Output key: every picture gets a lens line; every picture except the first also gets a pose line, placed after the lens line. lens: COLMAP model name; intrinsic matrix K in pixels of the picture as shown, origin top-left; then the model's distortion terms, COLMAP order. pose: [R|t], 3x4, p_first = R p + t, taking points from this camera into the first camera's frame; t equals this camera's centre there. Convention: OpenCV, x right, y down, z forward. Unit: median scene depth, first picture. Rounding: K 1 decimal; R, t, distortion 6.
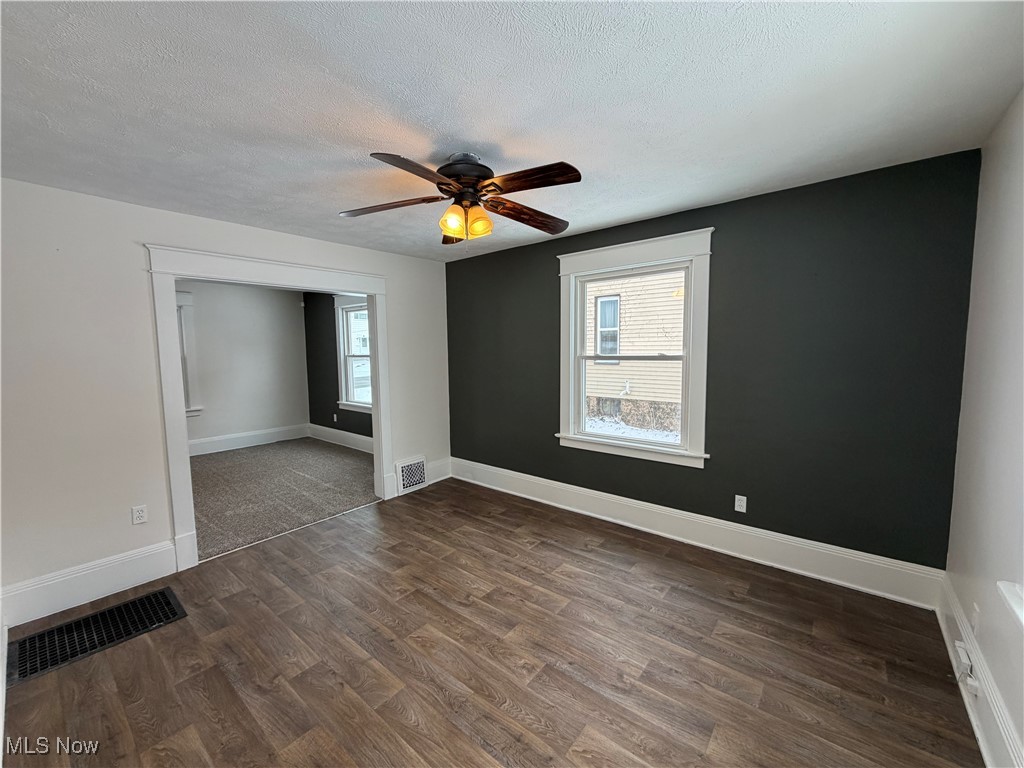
lens RADIAL K [[408.9, 0, 519.9], [0, 408.9, 380.4], [0, 0, 1]] dist [0.001098, -0.000586]
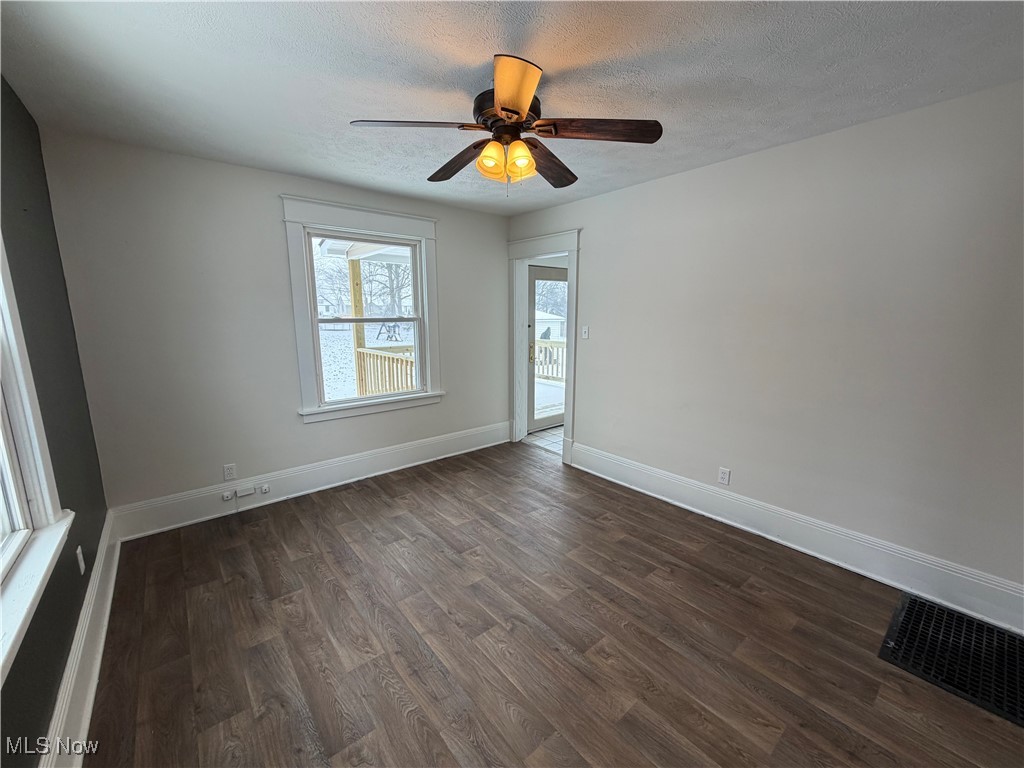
lens RADIAL K [[408.9, 0, 511.7], [0, 408.9, 387.7], [0, 0, 1]] dist [0.001098, -0.000586]
pose [[-0.978951, -0.021838, 0.202925, -0.273109], [0.030722, 0.967163, 0.252291, -0.110351], [-0.201772, 0.253215, -0.946134, 1.619514]]
